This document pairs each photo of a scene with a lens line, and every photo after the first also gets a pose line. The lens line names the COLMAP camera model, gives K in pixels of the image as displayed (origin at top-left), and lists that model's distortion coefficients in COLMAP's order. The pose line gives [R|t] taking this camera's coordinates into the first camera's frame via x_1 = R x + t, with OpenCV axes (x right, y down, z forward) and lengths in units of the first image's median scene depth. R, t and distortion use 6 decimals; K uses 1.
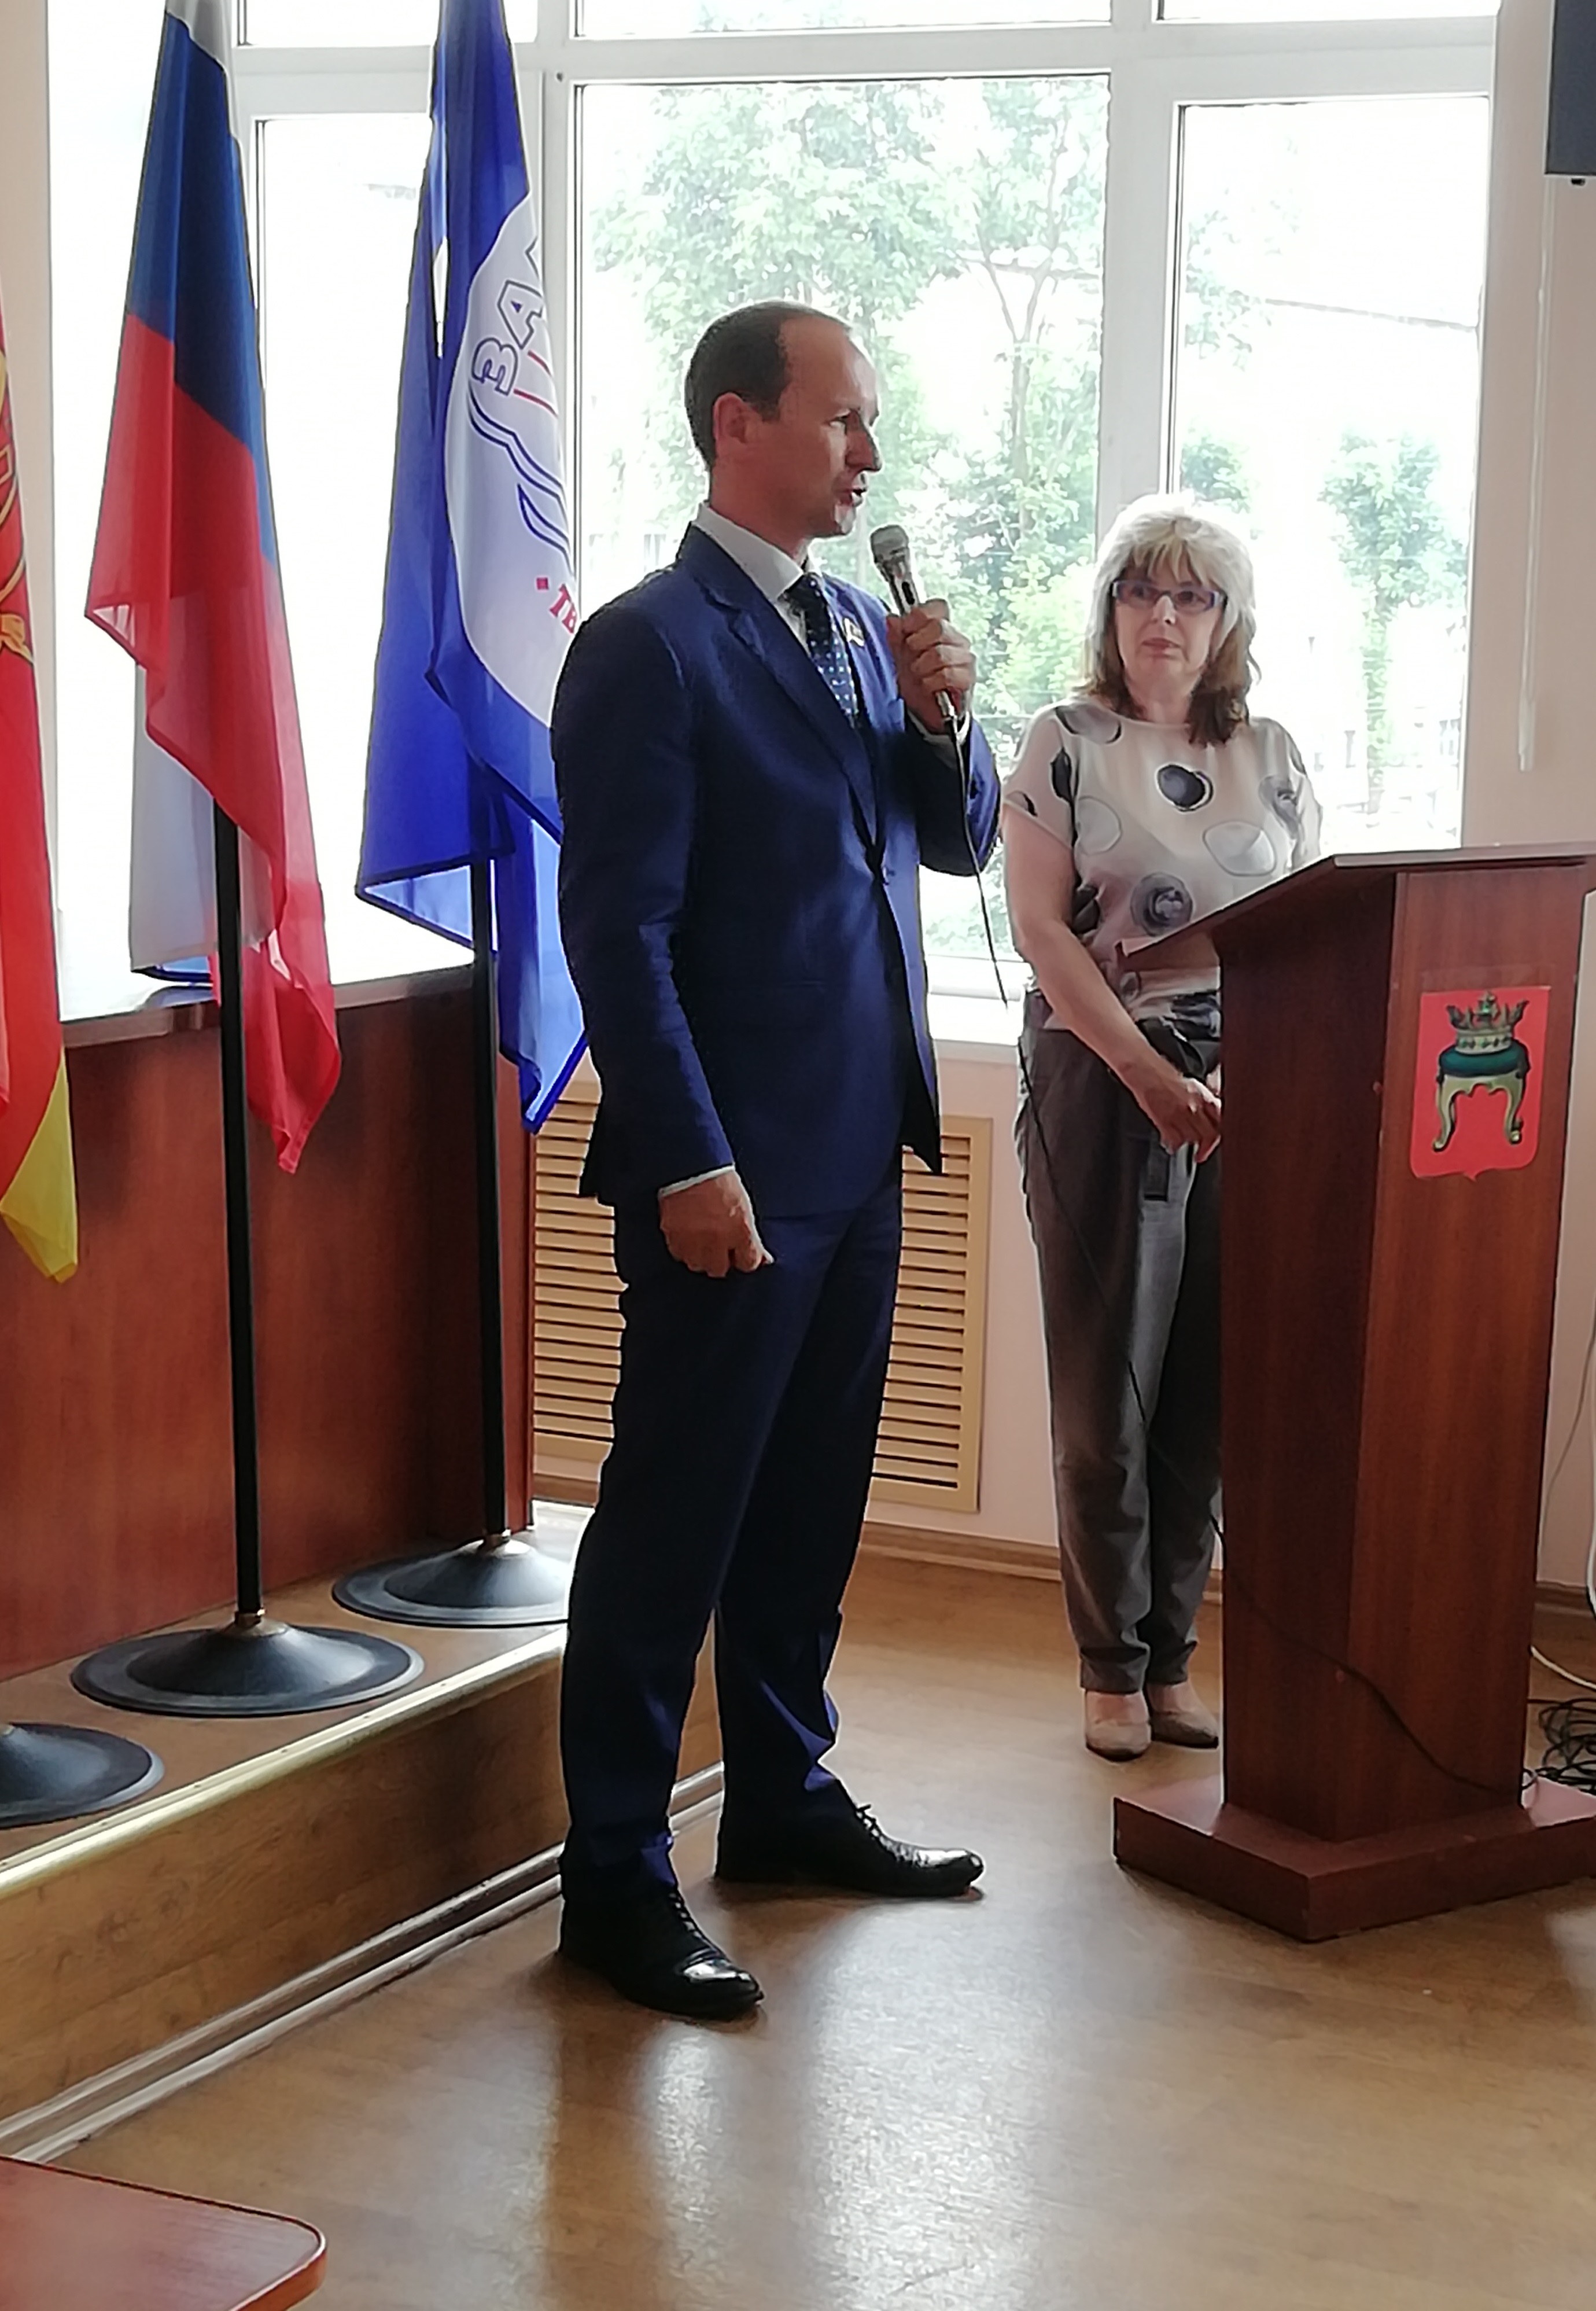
lens RADIAL K [[4556.1, 0, 798.0], [0, 4556.1, 1155.5], [0, 0, 1]] dist [-0.030308, 0.015828]
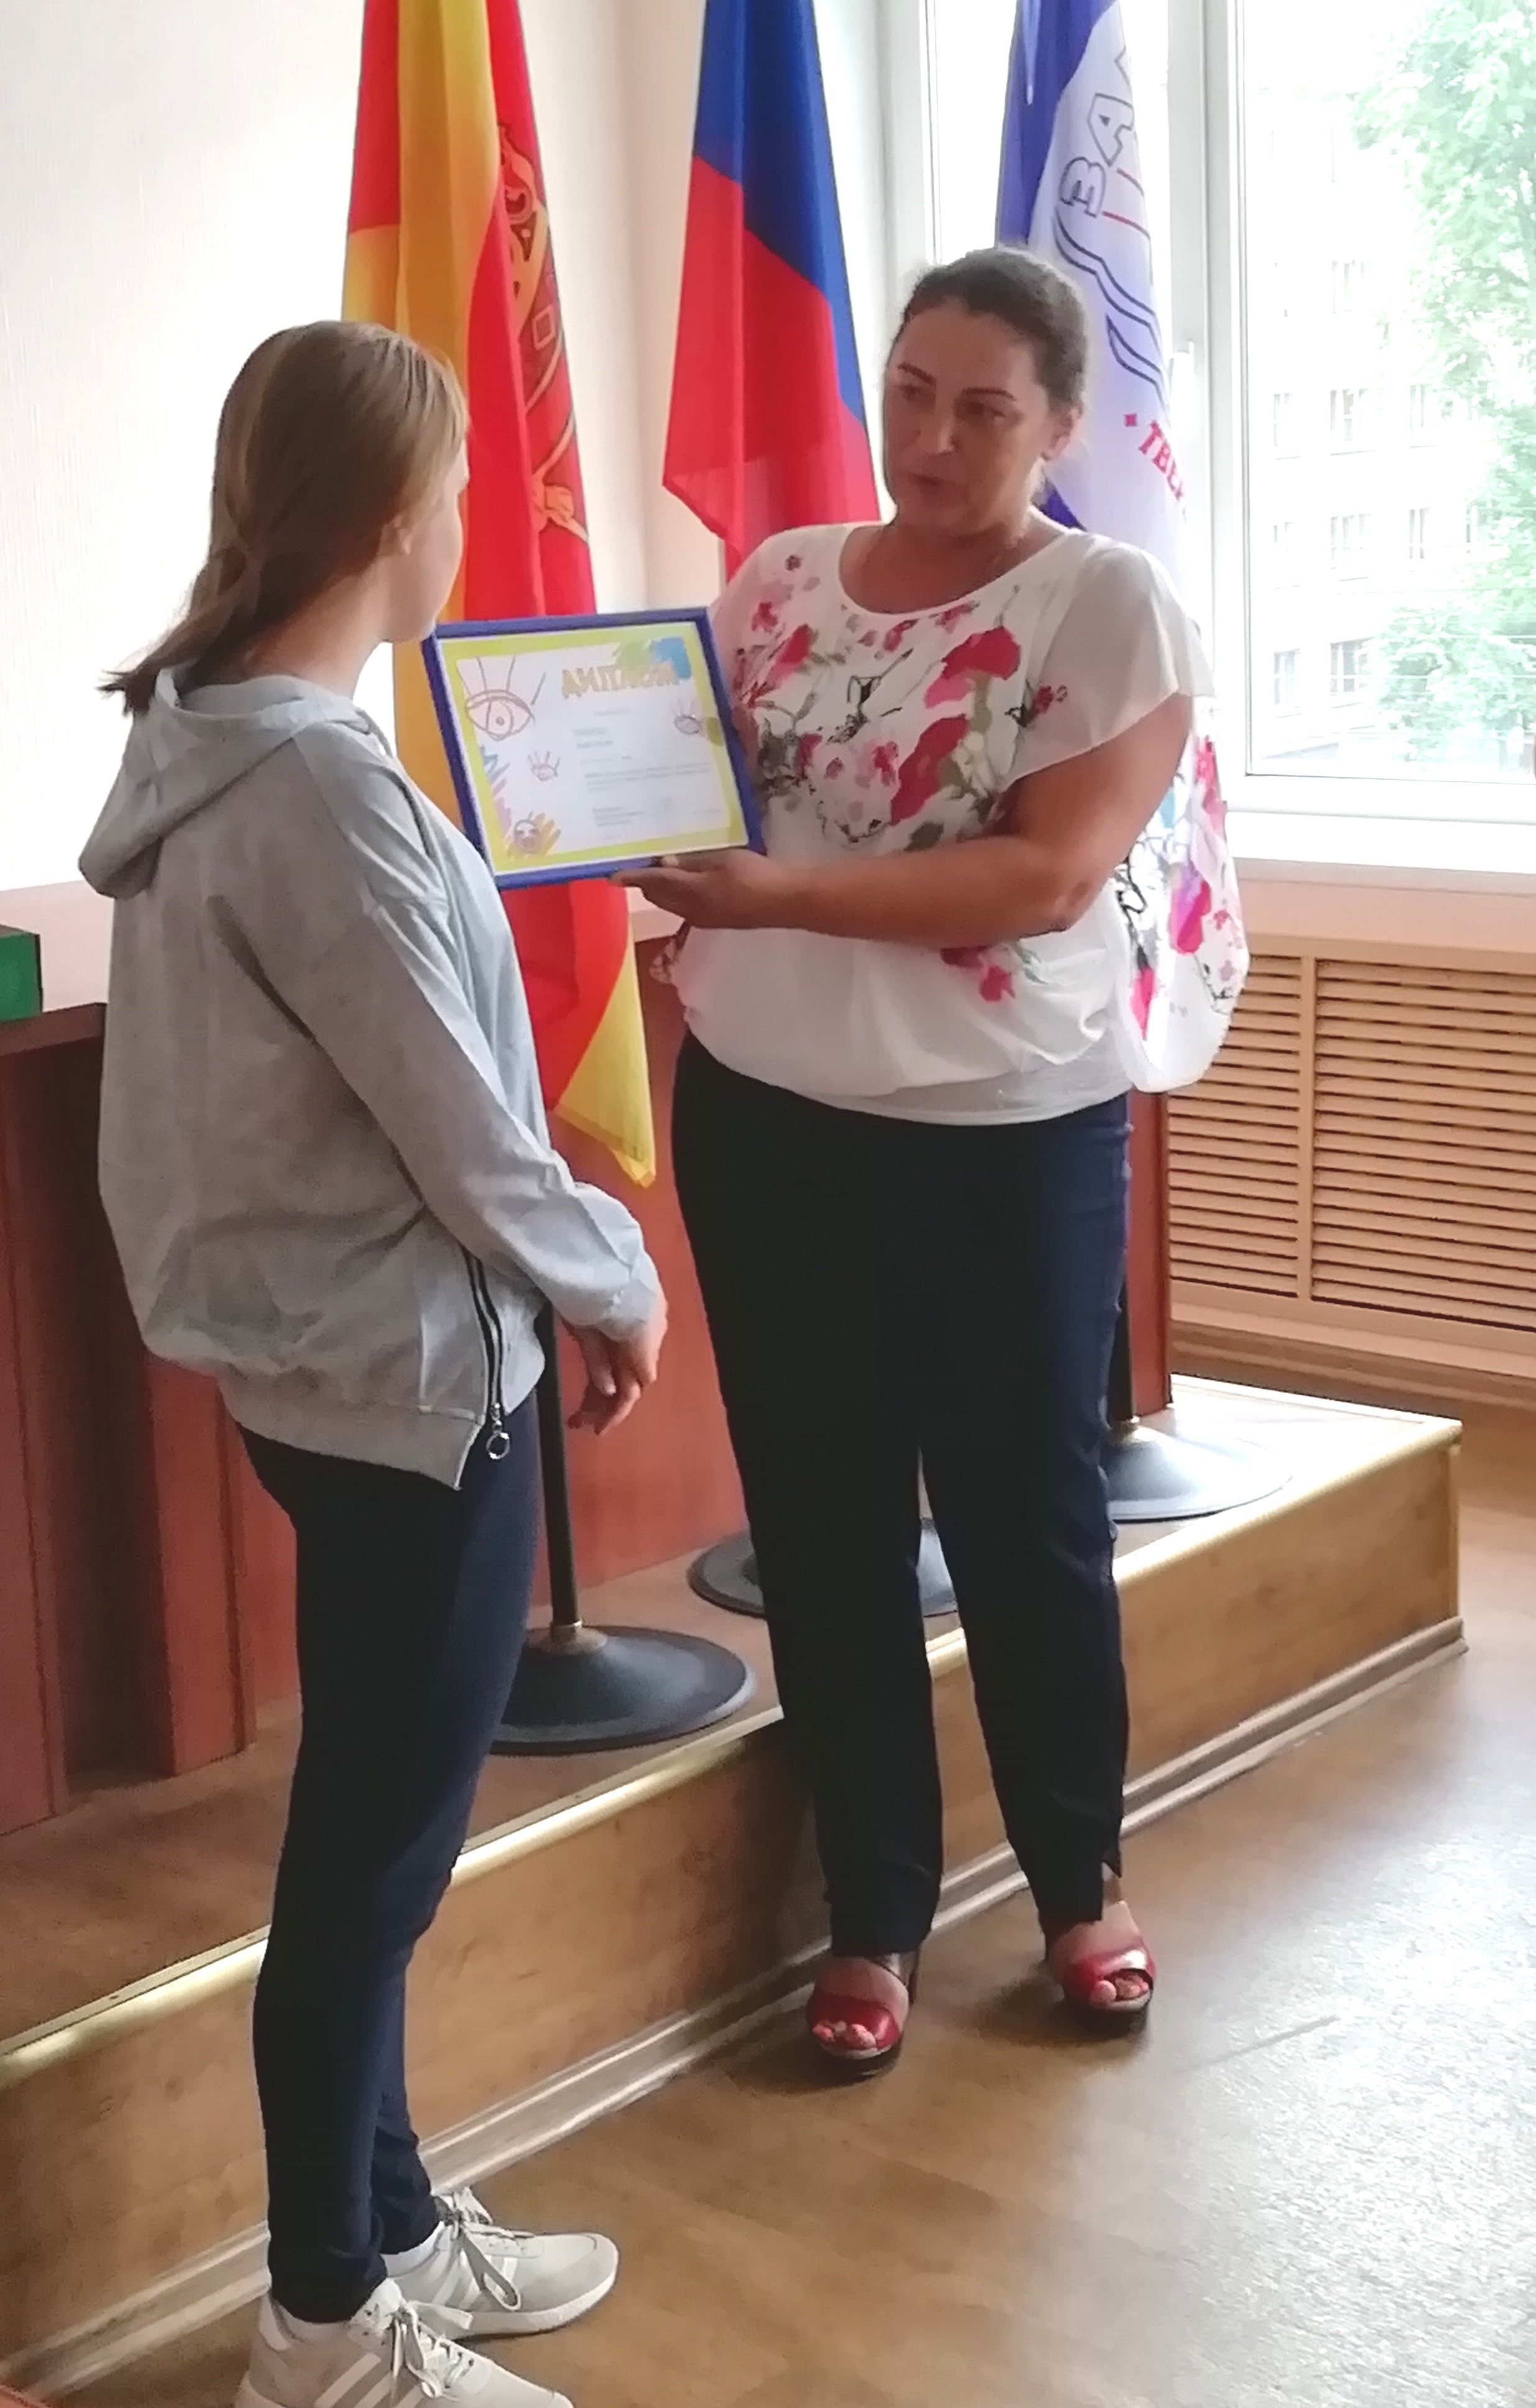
lens RADIAL K [[3504.4, 0, 764.9], [0, 3504.4, 1177.1], [0, 0, 1]] dist [0.055562, -0.380926]
pose [[0.971022, -0.011680, -0.238705, 0.038476], [0.030026, 0.996853, 0.073367, -0.025747], [0.237097, -0.078409, 0.968317, 0.268011]]
